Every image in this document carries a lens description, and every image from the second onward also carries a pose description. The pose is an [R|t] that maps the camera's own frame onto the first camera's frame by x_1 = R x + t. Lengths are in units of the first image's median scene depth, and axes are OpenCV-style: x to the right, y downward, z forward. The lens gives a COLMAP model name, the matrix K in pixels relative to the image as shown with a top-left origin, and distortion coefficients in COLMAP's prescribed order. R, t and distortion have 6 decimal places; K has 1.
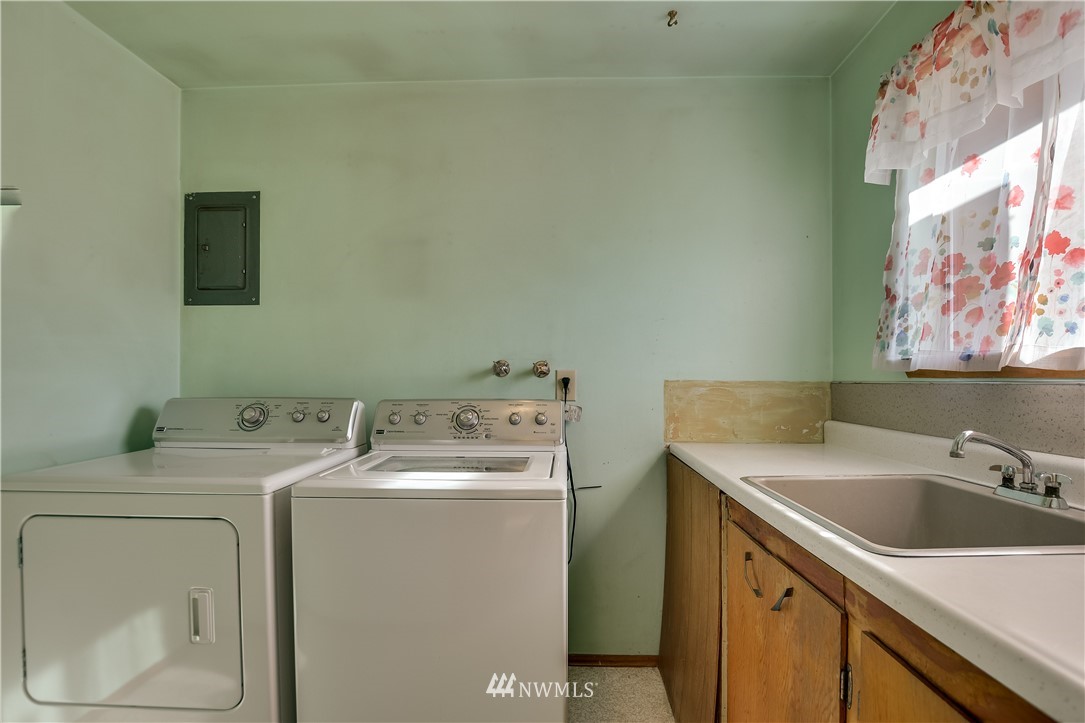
lens RADIAL K [[552.0, 0, 533.6], [0, 552.0, 369.0], [0, 0, 1]] dist [-0.000757, 0.000604]
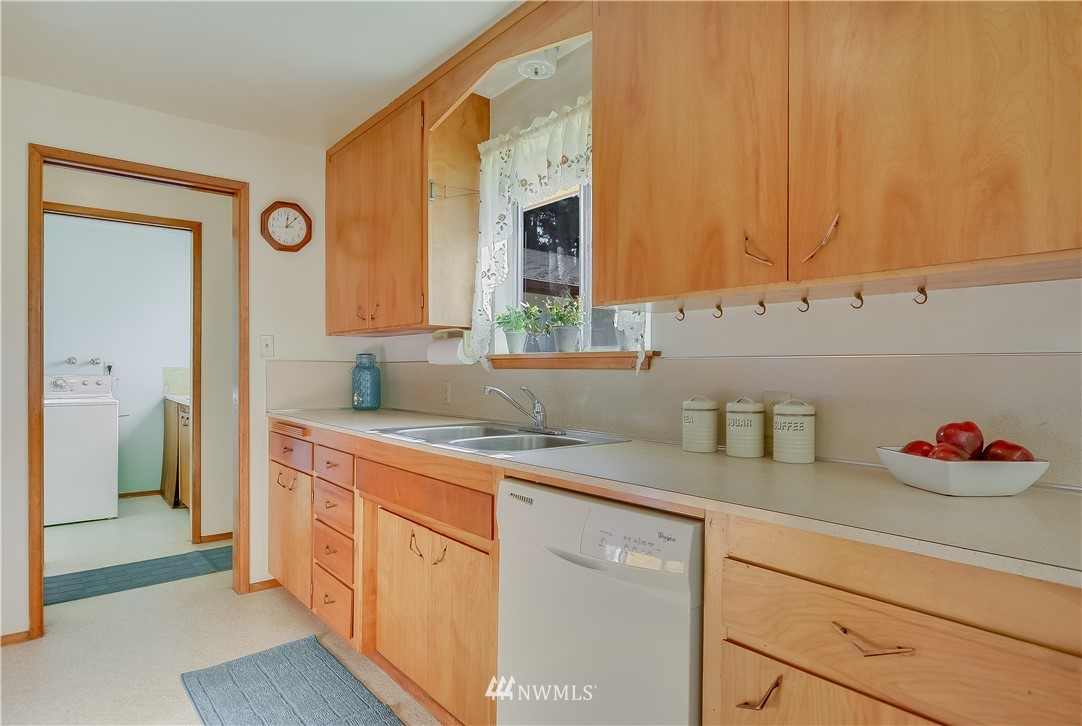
lens RADIAL K [[636.8, 0, 541.0], [0, 636.8, 363.0], [0, 0, 1]] dist [0.067539, 0.000026]
pose [[0.738348, 0.010892, 0.674331, -0.439687], [-0.017691, 0.999838, 0.003220, -0.032727], [-0.674187, -0.014306, 0.738422, -2.112019]]
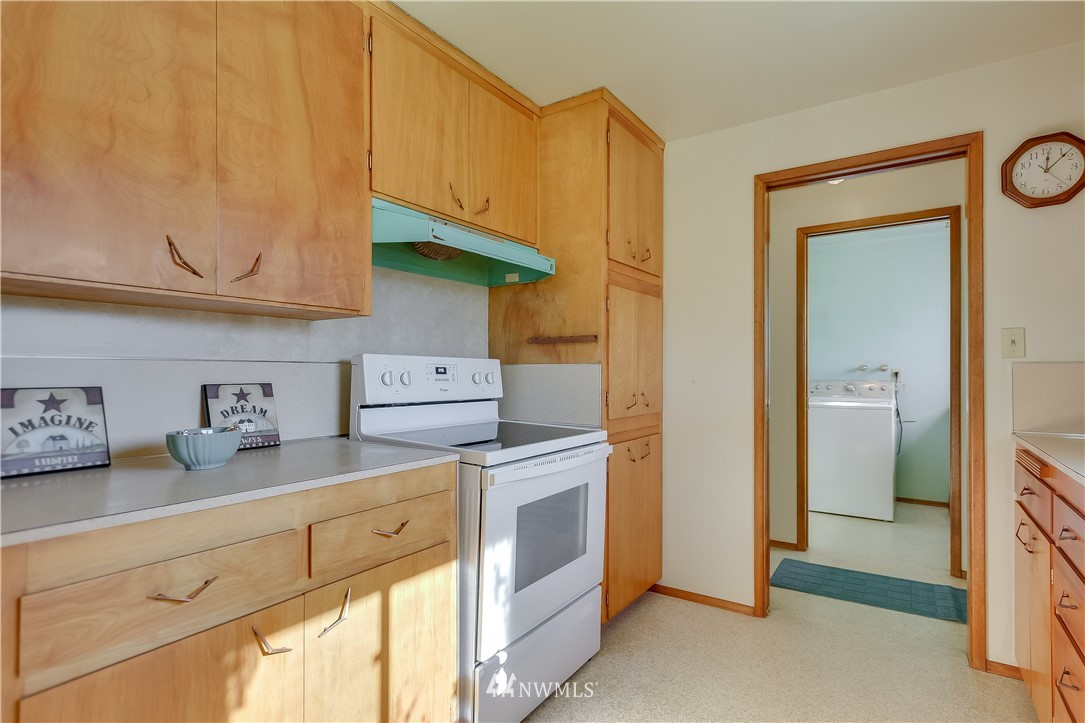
lens RADIAL K [[552.0, 0, 533.6], [0, 552.0, 369.0], [0, 0, 1]] dist [-0.000757, 0.000604]
pose [[0.860346, -0.001838, -0.509708, -0.069936], [0.006392, 0.999954, 0.007183, -0.021980], [0.509671, -0.009437, 0.860318, -1.743200]]
